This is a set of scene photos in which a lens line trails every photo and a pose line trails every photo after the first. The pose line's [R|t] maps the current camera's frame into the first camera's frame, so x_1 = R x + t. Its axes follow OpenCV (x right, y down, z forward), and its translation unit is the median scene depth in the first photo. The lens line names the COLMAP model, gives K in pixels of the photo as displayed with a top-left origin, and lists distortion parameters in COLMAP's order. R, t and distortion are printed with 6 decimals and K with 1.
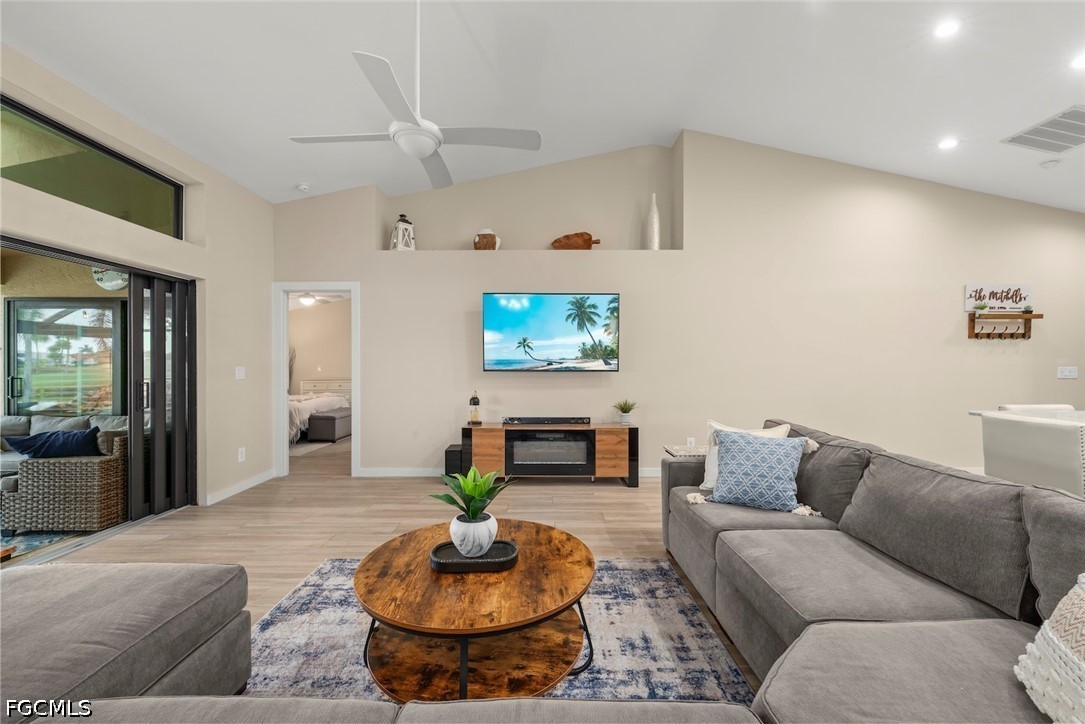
lens RADIAL K [[436.0, 0, 540.6], [0, 436.0, 362.8], [0, 0, 1]] dist [-0.002465, -0.000095]
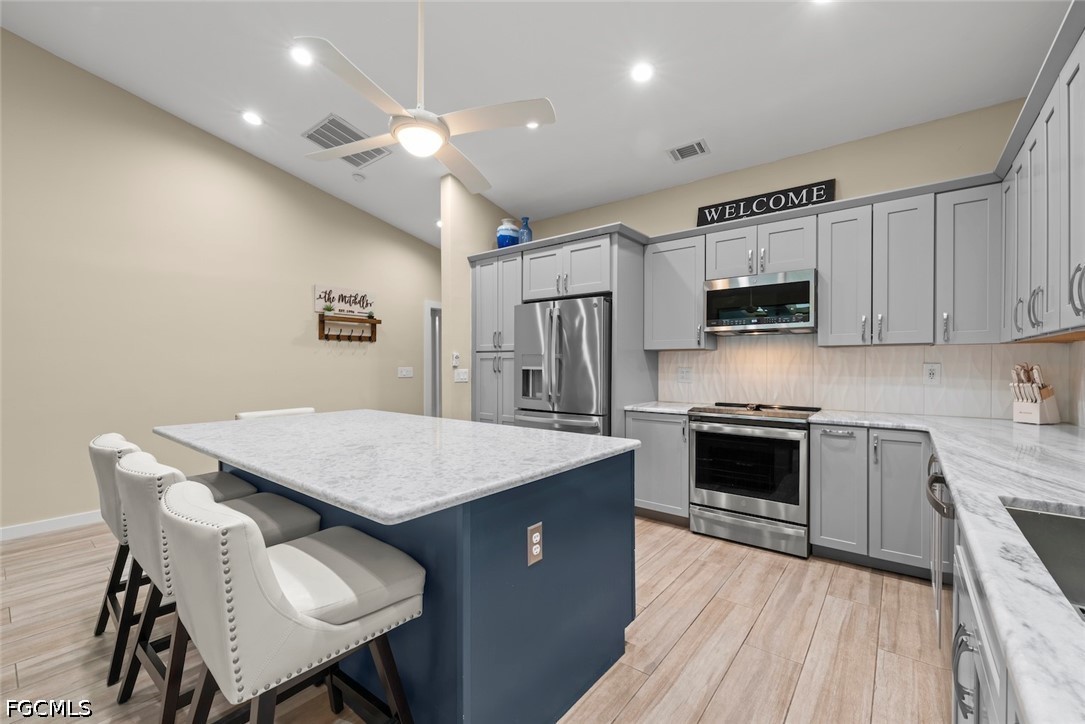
lens RADIAL K [[451.1, 0, 540.1], [0, 451.1, 368.0], [0, 0, 1]] dist [0.000230, -0.000055]
pose [[0.630111, -0.009227, 0.776450, 0.519390], [-0.002283, 0.999903, 0.013736, -0.006485], [-0.776502, -0.010428, 0.630029, -0.039053]]
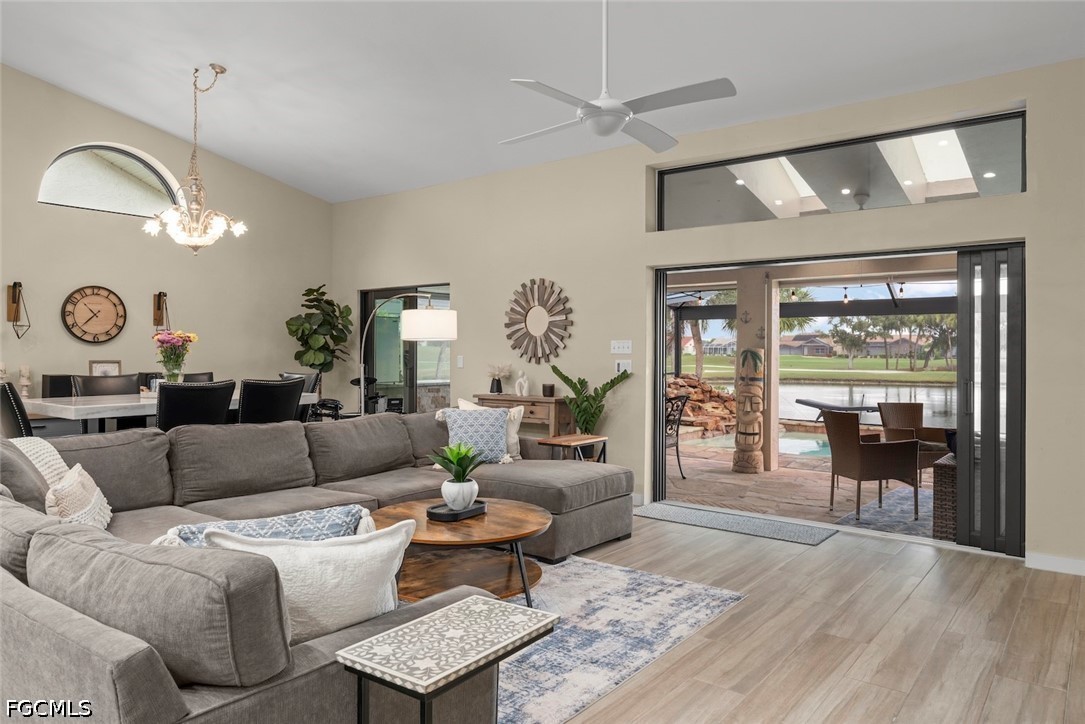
lens RADIAL K [[724.2, 0, 540.4], [0, 724.2, 339.9], [0, 0, 1]] dist [0.005205, -0.000080]
pose [[-0.617531, -0.012759, -0.786443, 0.497503], [-0.000734, 0.999877, -0.015645, -0.008432], [0.786546, -0.009084, -0.617465, 0.906194]]
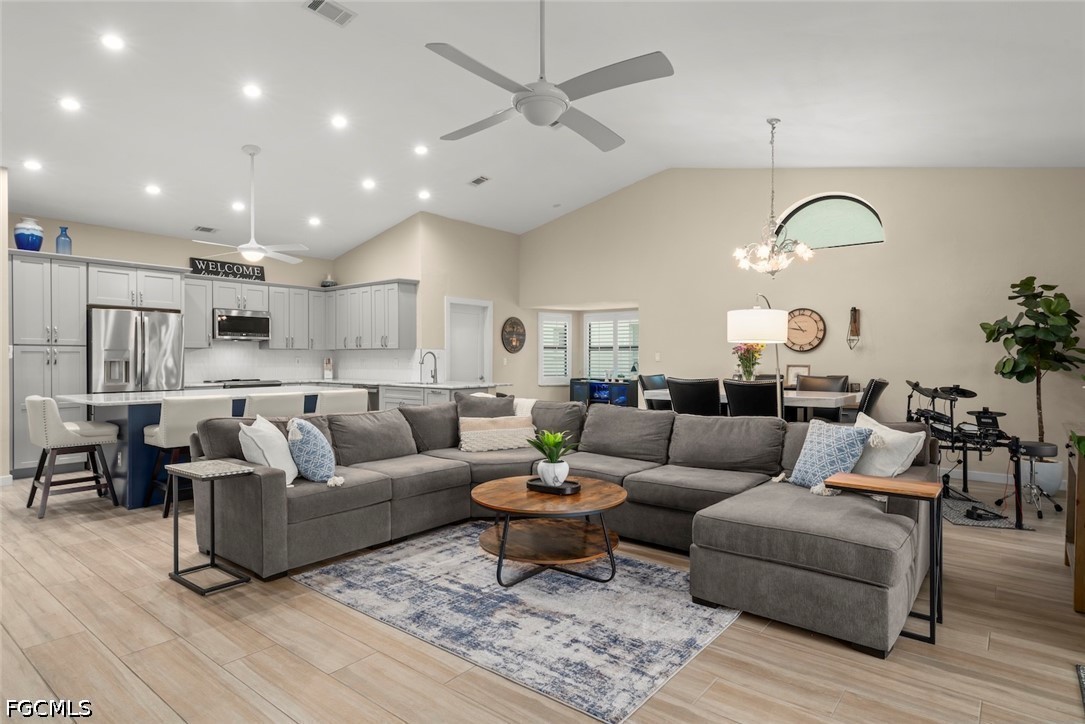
lens RADIAL K [[590.1, 0, 542.5], [0, 590.1, 362.0], [0, 0, 1]] dist [0.004481, 0.000775]
pose [[-0.777622, -0.005293, 0.628710, -0.510857], [-0.004369, 0.999986, 0.003015, 0.001212], [-0.628717, -0.000402, -0.777634, 0.948876]]
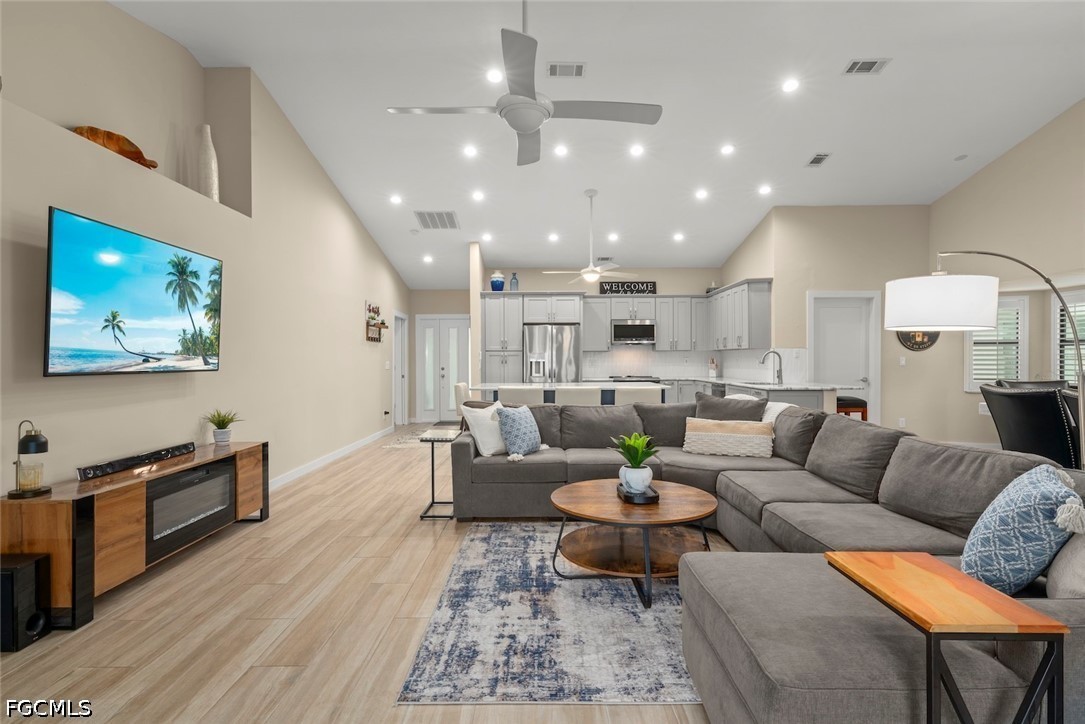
lens RADIAL K [[544.9, 0, 542.5], [0, 544.9, 362.0], [0, 0, 1]] dist [0.004942, 0.000301]
pose [[0.001674, -0.005165, 0.999985, -0.702686], [-0.000412, 0.999987, 0.005166, 0.000915], [-0.999999, -0.000420, 0.001672, 0.473025]]
